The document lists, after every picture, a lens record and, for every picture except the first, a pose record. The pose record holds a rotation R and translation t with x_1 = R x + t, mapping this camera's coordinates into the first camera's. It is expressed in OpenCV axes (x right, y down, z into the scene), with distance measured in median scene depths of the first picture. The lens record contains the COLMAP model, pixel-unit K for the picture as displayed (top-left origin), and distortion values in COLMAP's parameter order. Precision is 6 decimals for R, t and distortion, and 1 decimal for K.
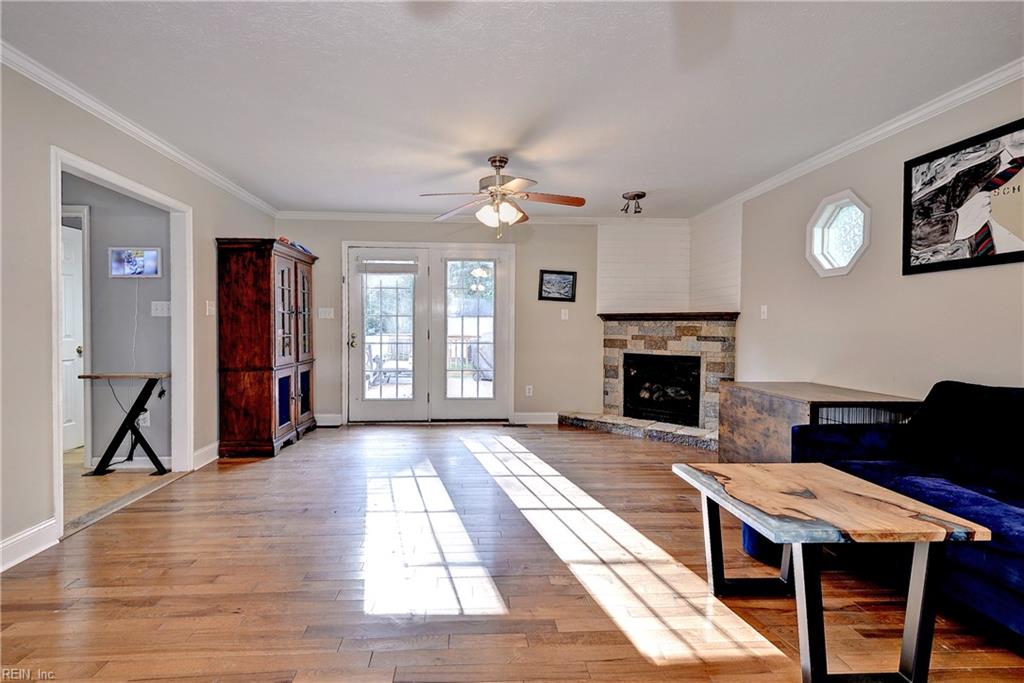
lens RADIAL K [[486.2, 0, 482.9], [0, 486.2, 341.5], [0, 0, 1]] dist [0.001847, -0.005966]
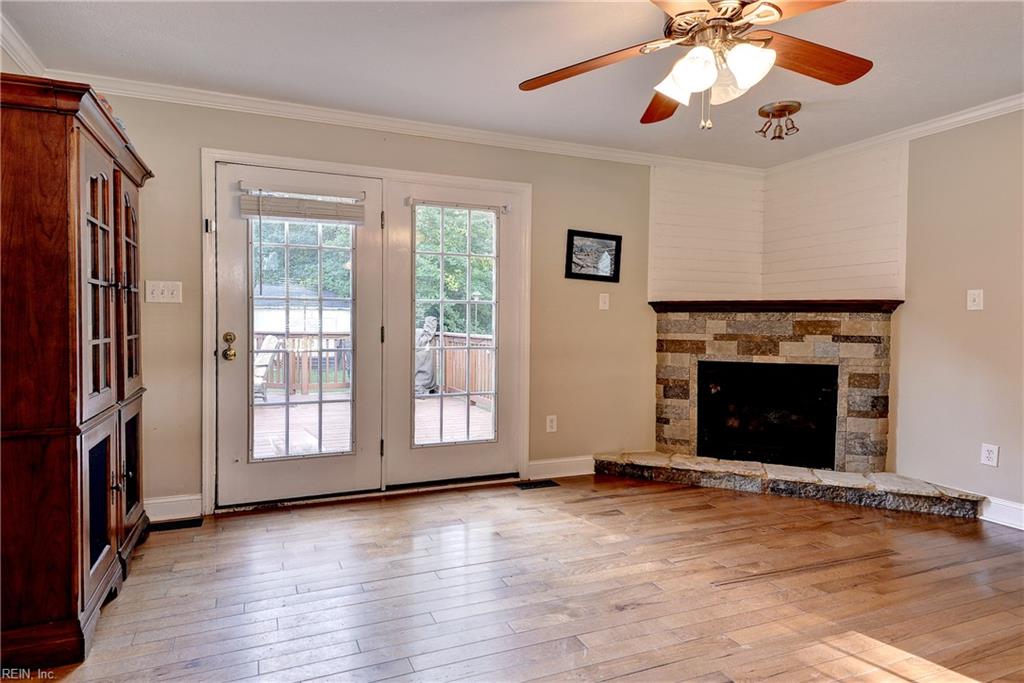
lens RADIAL K [[558.1, 0, 512.2], [0, 558.1, 332.9], [0, 0, 1]] dist [0.016502, -0.002699]
pose [[0.930587, -0.005263, 0.366032, -0.248383], [0.008328, 0.999942, -0.006796, -0.012028], [-0.365975, 0.009373, 0.930577, 0.419934]]
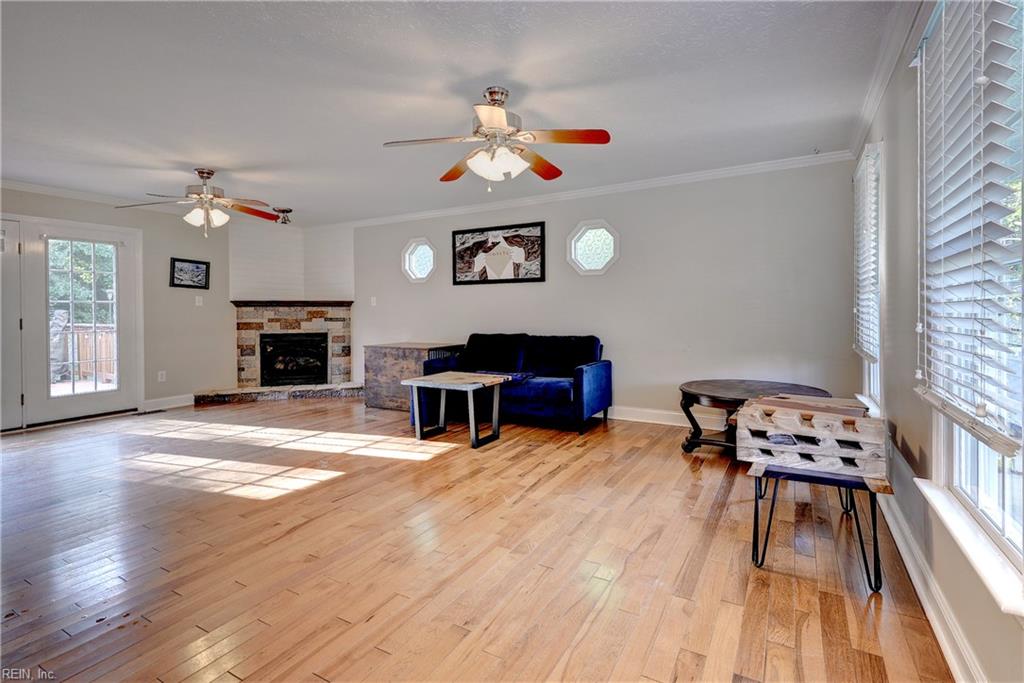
lens RADIAL K [[486.2, 0, 500.1], [0, 486.2, 316.5], [0, 0, 1]] dist [0.001847, -0.005966]
pose [[0.561118, -0.020098, 0.827492, -0.404984], [0.034642, 0.999399, 0.000783, 0.001038], [-0.827011, 0.028227, 0.561477, -0.179523]]
